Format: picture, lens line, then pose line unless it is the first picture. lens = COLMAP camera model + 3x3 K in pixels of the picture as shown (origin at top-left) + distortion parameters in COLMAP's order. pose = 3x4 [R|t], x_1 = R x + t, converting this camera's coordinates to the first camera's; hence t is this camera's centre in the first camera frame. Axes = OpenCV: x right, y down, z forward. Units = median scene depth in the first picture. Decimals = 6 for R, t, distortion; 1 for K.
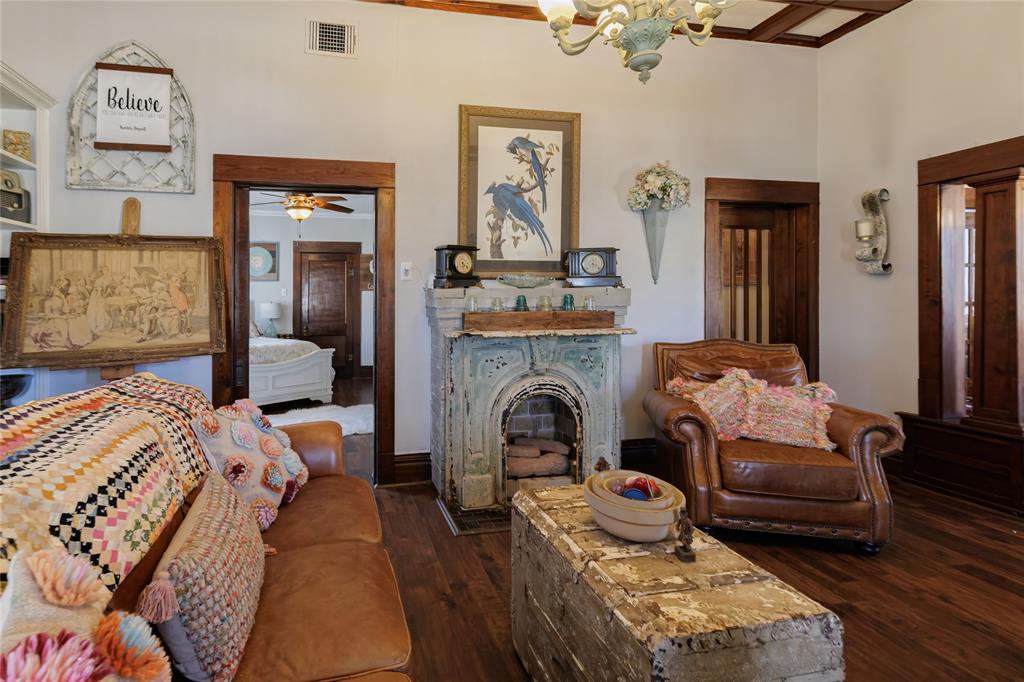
lens RADIAL K [[507.0, 0, 509.6], [0, 507.0, 286.2], [0, 0, 1]] dist [0.001731, 0.000192]
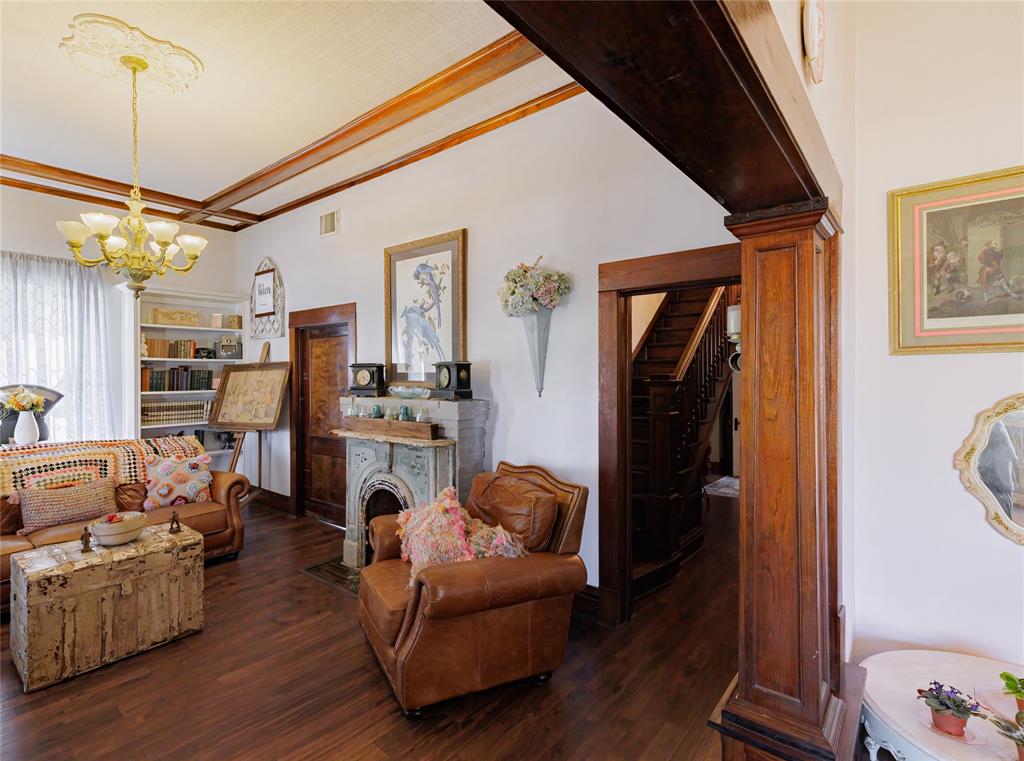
lens RADIAL K [[516.2, 0, 446.1], [0, 516.2, 374.3], [0, 0, 1]] dist [0.004965, 0.000751]
pose [[0.586137, -0.003235, -0.810206, 0.985917], [-0.002834, 0.999978, -0.006043, -0.040583], [0.810207, 0.005838, 0.586114, 0.369260]]
